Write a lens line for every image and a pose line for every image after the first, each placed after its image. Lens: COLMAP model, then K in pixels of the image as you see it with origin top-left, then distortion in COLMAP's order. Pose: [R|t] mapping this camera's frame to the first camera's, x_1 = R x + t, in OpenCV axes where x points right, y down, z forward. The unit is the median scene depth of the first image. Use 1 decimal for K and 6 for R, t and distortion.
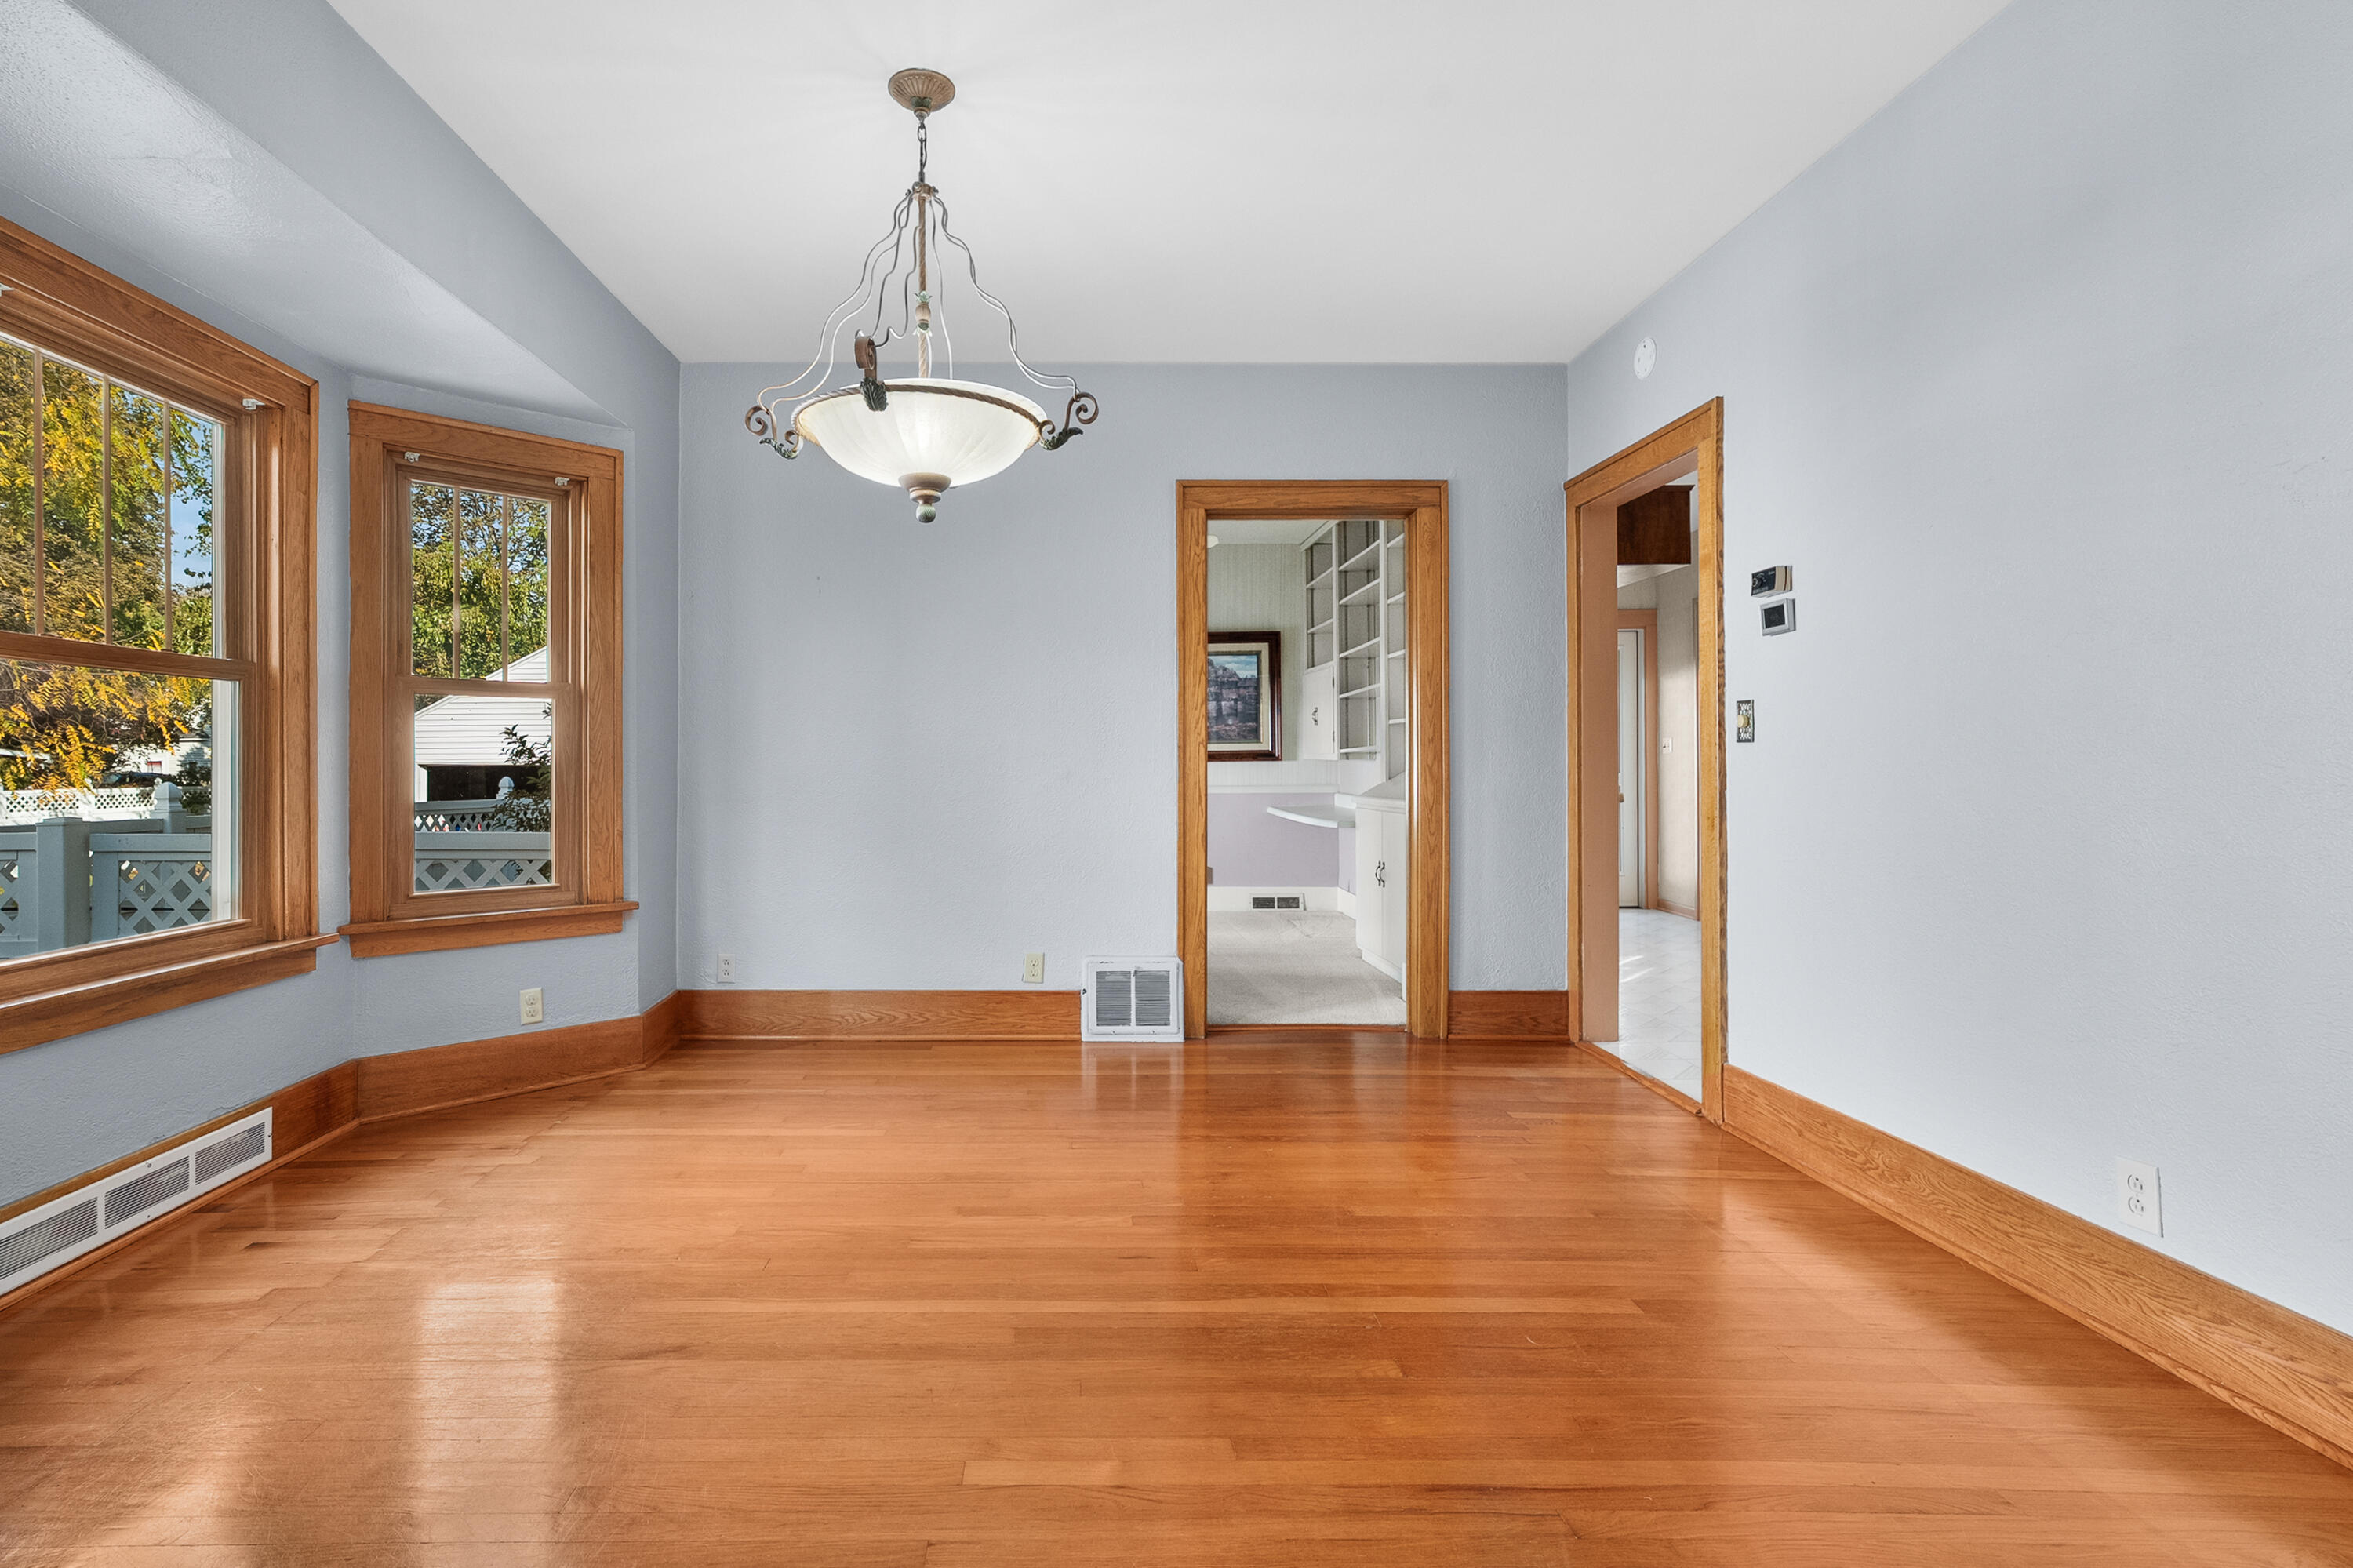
lens RADIAL K [[1073.9, 0, 1100.9], [0, 1073.9, 760.1], [0, 0, 1]] dist [-0.004730, 0.000175]
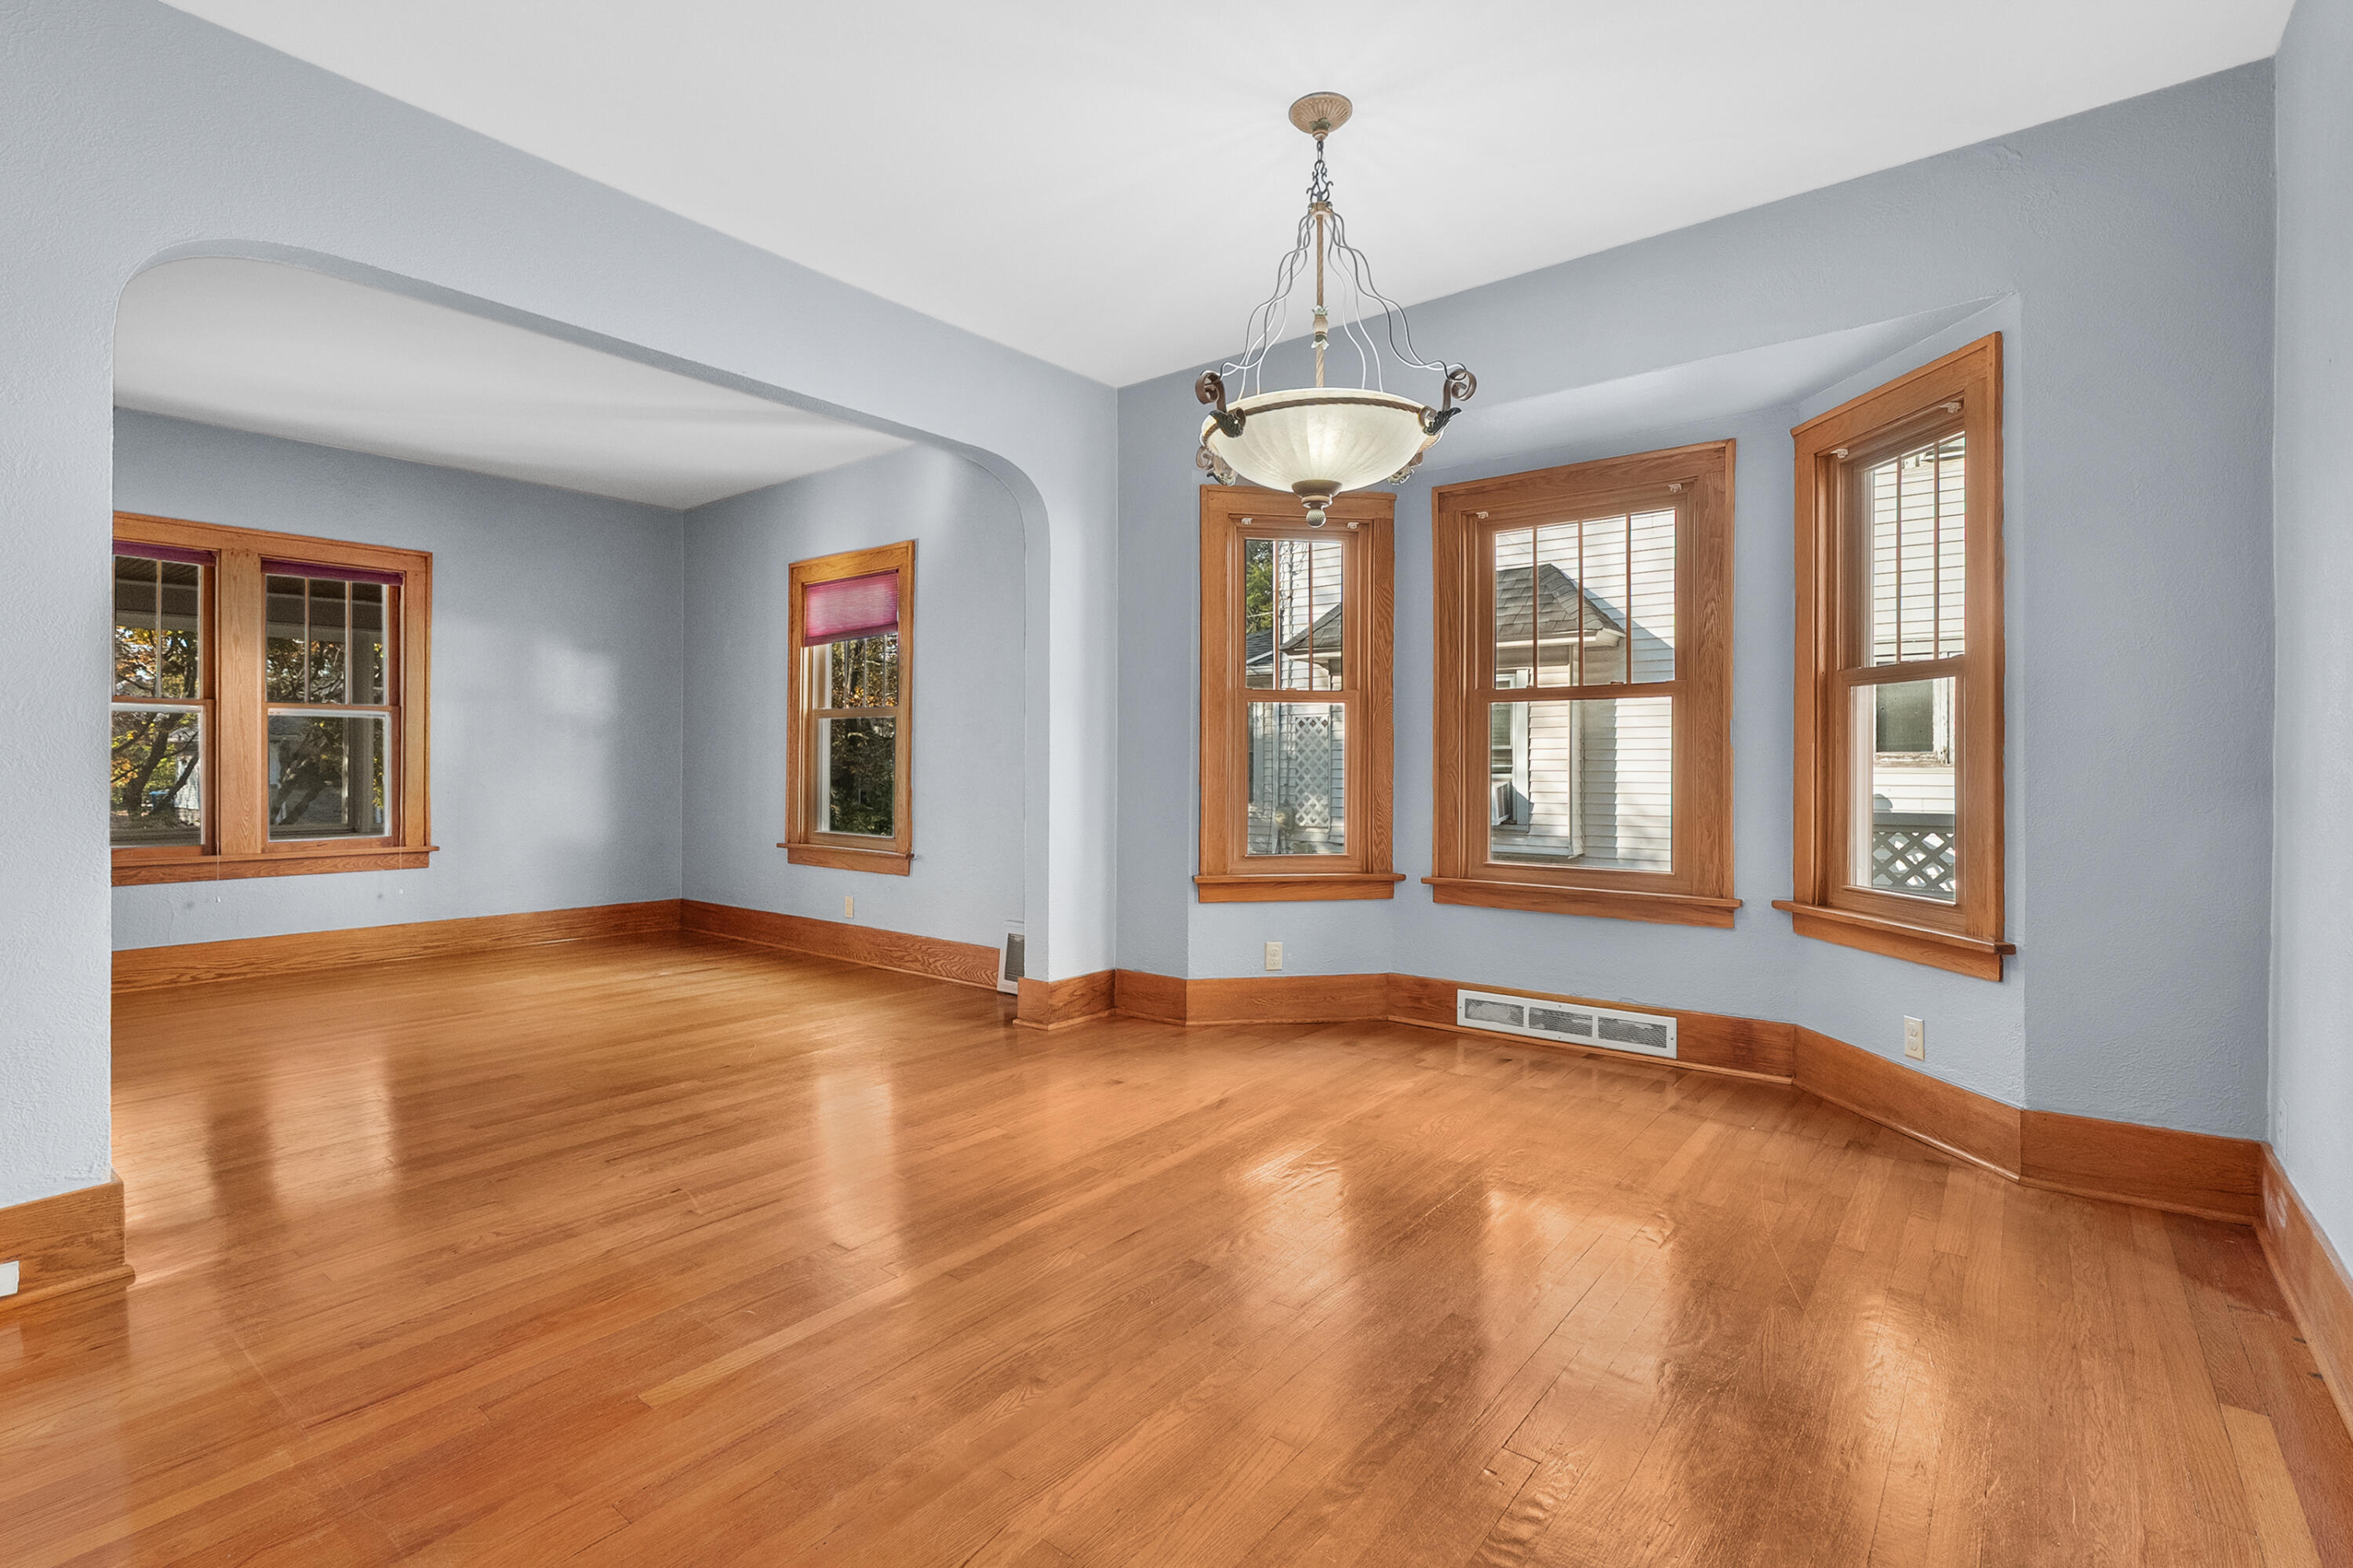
lens RADIAL K [[1073.9, 0, 1158.0], [0, 1073.9, 762.0], [0, 0, 1]] dist [-0.004730, 0.000175]
pose [[-0.638655, -0.000508, -0.769493, 0.693197], [0.005094, 0.999975, -0.004888, 0.013550], [0.769477, -0.007042, -0.638636, 1.455511]]
